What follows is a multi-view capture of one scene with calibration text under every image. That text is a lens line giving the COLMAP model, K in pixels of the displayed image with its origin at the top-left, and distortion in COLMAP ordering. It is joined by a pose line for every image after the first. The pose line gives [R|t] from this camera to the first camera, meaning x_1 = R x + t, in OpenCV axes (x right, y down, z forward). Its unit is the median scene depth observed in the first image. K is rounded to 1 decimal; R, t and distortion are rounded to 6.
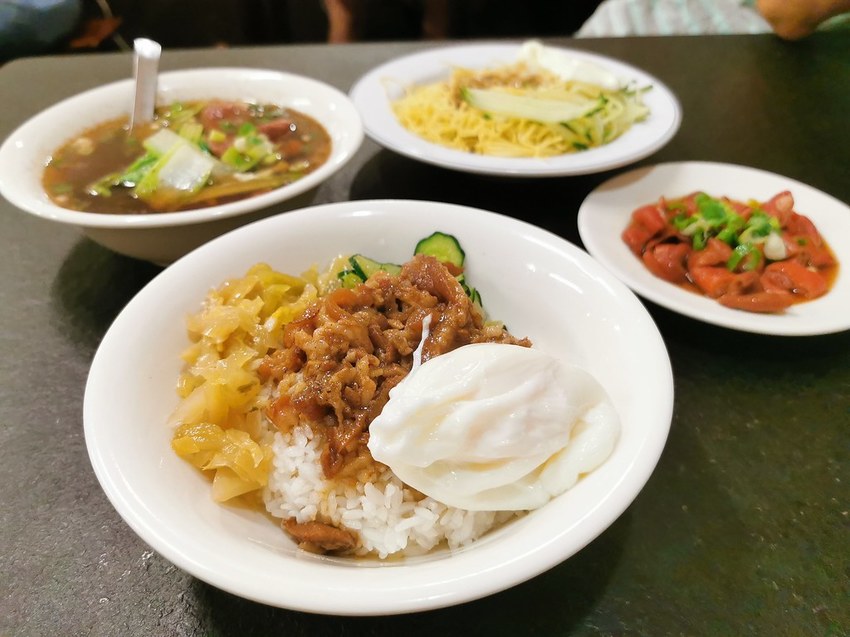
lens RADIAL K [[658.7, 0, 425.0], [0, 658.7, 318.5], [0, 0, 1]] dist [0.058950, -0.126182]
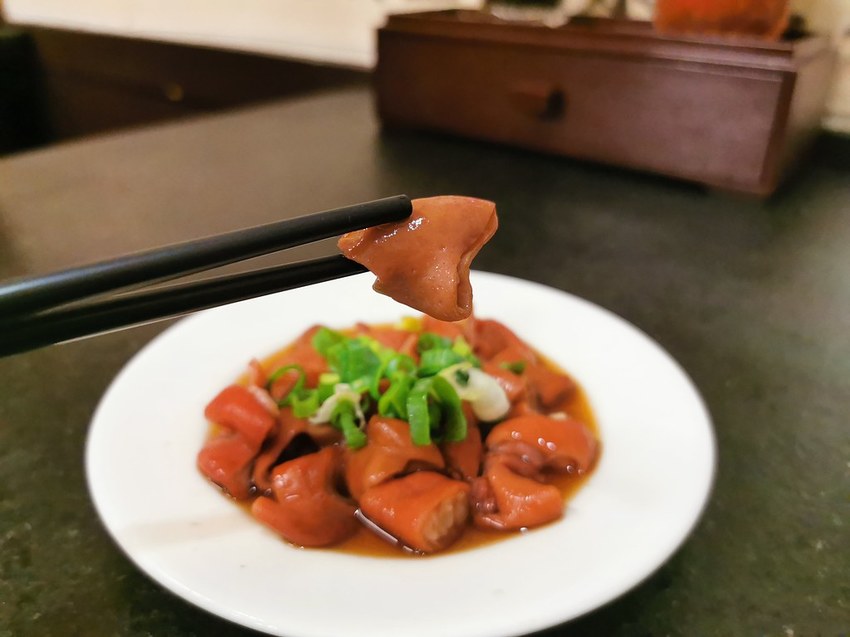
lens RADIAL K [[658.7, 0, 425.0], [0, 658.7, 318.5], [0, 0, 1]] dist [0.058950, -0.126182]
pose [[0.814956, -0.274119, 0.510594, 0.213722], [0.361731, 0.928961, -0.078633, -0.123347], [-0.452767, 0.248780, 0.856219, 0.498027]]
